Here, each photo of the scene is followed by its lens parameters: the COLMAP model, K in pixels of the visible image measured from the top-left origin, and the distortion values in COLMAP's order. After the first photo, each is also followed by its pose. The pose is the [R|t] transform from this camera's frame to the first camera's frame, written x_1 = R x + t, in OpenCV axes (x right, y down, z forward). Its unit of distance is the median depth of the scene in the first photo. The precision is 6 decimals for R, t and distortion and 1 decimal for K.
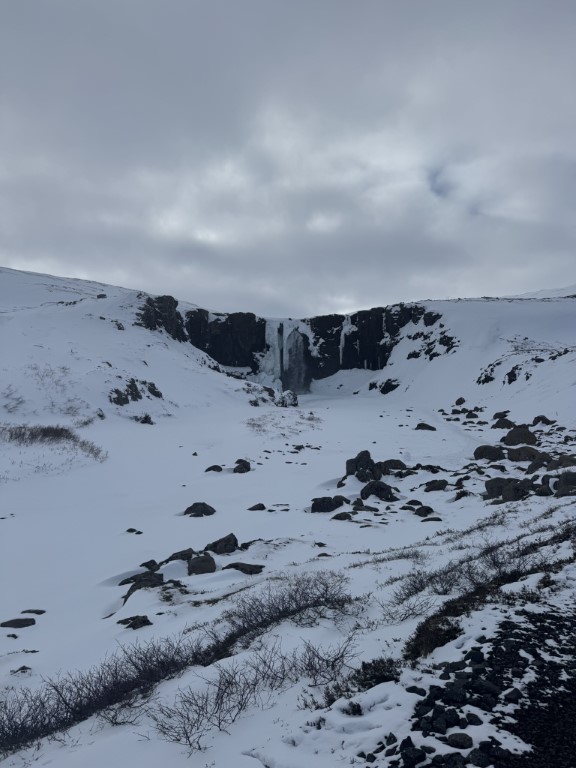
lens RADIAL K [[533.8, 0, 287.1], [0, 533.8, 380.4], [0, 0, 1]] dist [0.196239, -0.393121]
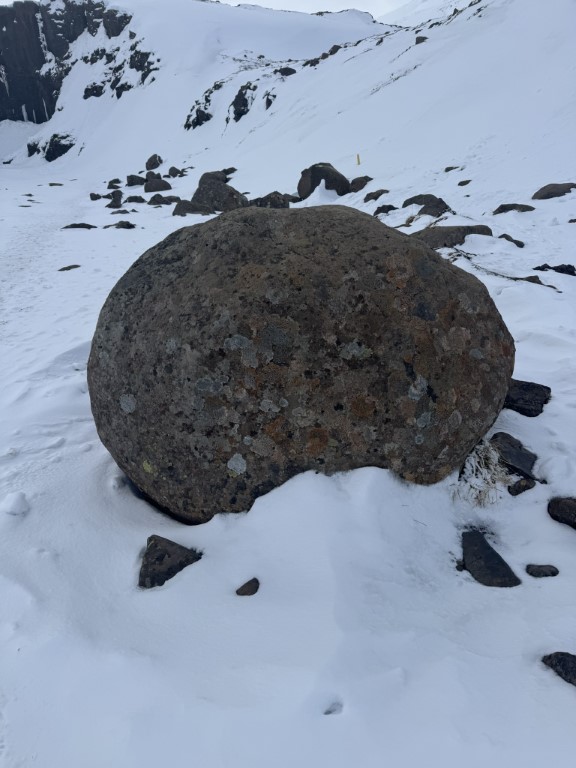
lens RADIAL K [[547.4, 0, 286.1], [0, 547.4, 387.0], [0, 0, 1]] dist [0.003348, -0.007492]
pose [[0.897724, -0.179887, 0.402160, 0.119751], [0.013309, 0.923498, 0.383373, 0.024810], [-0.440358, -0.338810, 0.831440, 0.283427]]
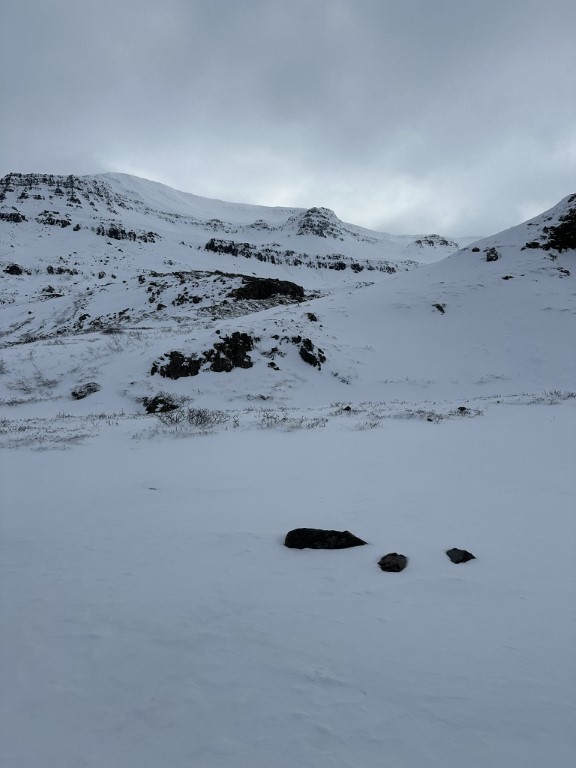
lens RADIAL K [[531.2, 0, 290.9], [0, 531.2, 385.5], [0, 0, 1]] dist [0.166312, -0.305790]
pose [[0.379819, -0.007391, -0.925031, 0.129071], [0.036473, 0.999310, 0.006992, 0.025613], [0.924342, -0.036394, 0.379826, 0.426759]]
